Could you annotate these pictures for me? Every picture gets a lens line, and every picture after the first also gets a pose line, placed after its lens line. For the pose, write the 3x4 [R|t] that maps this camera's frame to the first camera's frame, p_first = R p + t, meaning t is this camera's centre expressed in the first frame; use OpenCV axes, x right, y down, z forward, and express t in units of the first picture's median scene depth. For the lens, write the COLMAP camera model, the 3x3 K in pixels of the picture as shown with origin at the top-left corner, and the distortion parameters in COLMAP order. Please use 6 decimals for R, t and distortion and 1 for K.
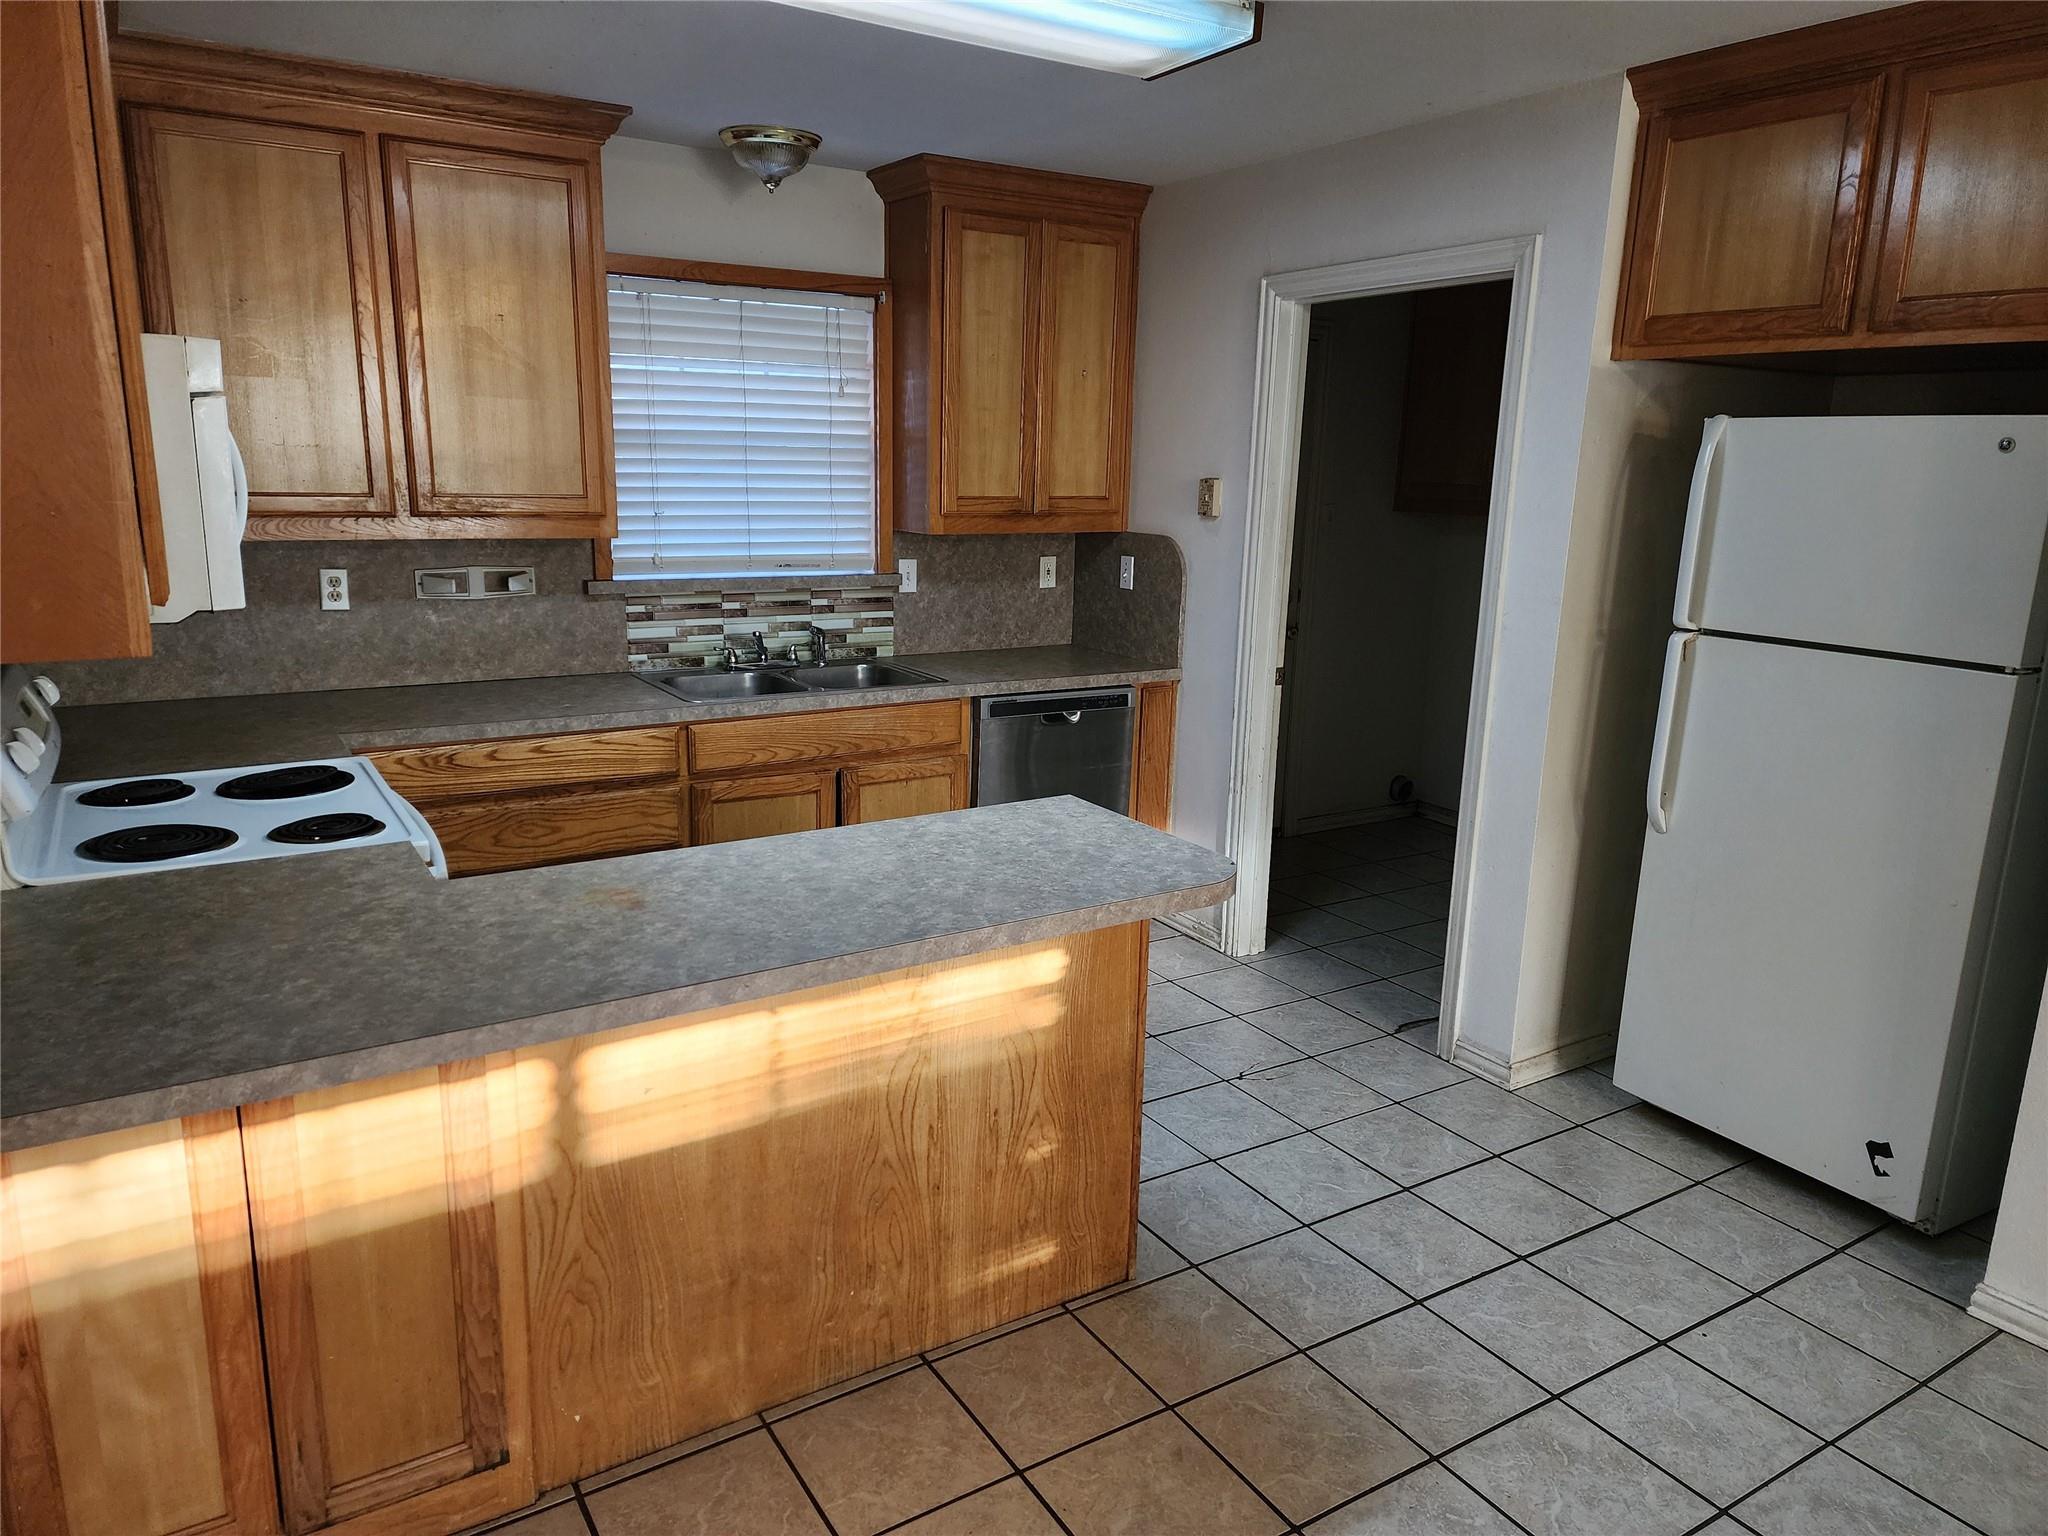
lens RADIAL K [[1331.1, 0, 1029.9], [0, 1331.1, 759.3], [0, 0, 1]] dist [0.002107, -0.005305]
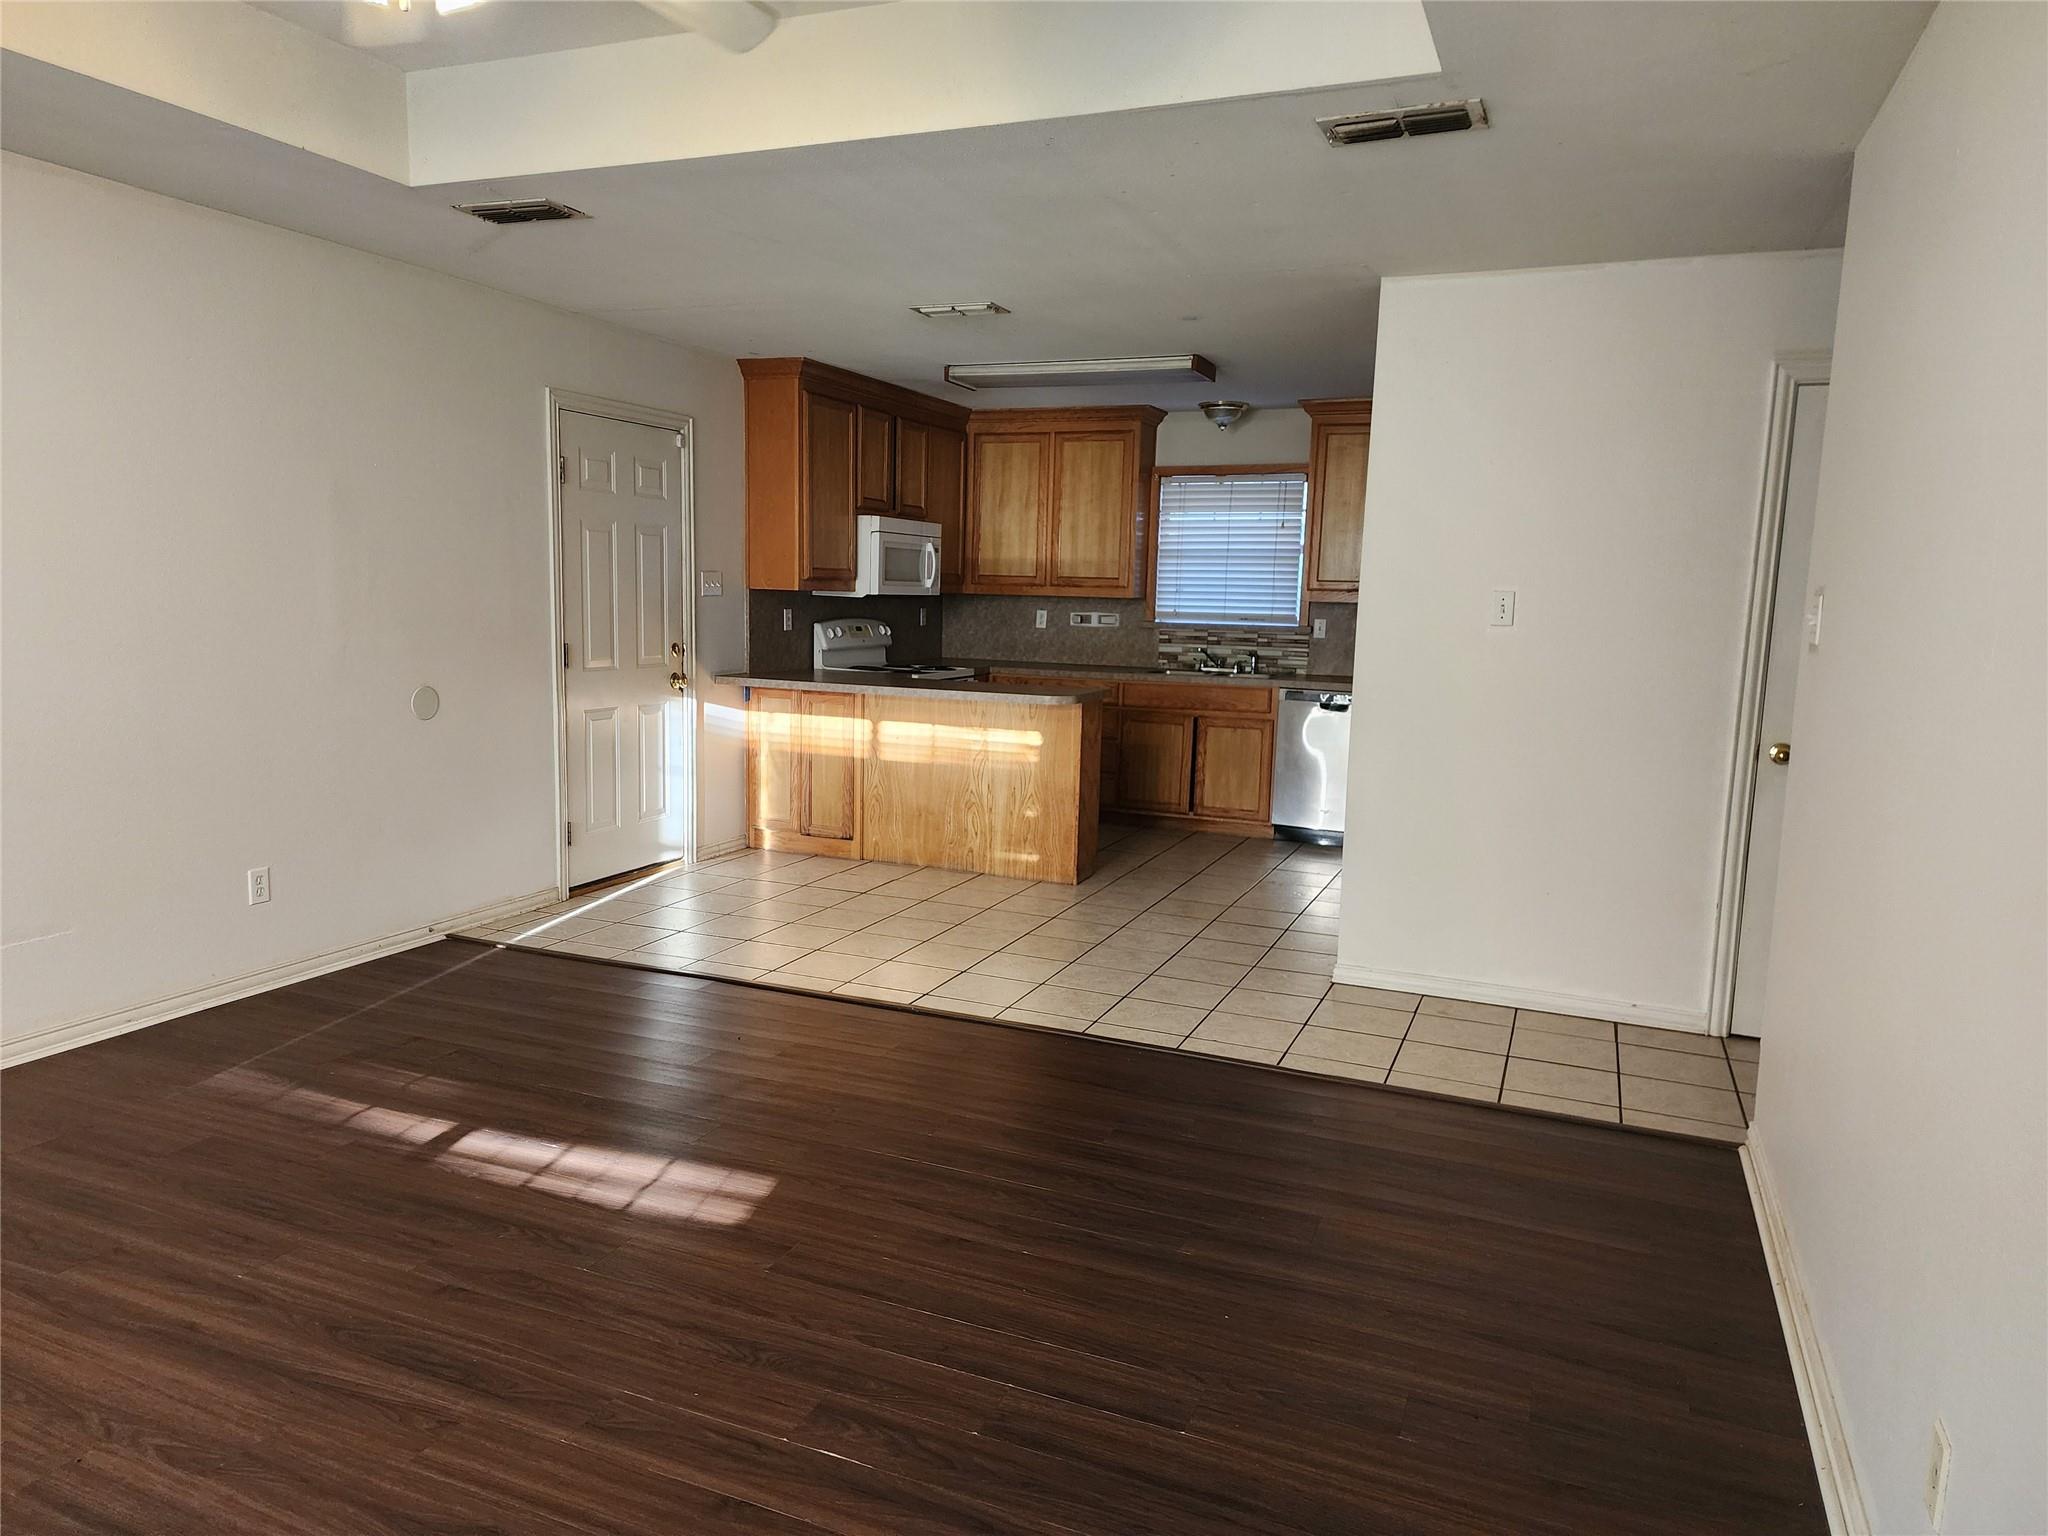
lens RADIAL K [[1331.1, 0, 1017.3], [0, 1331.1, 773.1], [0, 0, 1]] dist [0.002107, -0.005305]
pose [[0.588306, 0.107859, -0.801413, 1.274123], [-0.179739, 0.983714, 0.000450, 0.135486], [0.788410, 0.143781, 0.598111, -0.367592]]
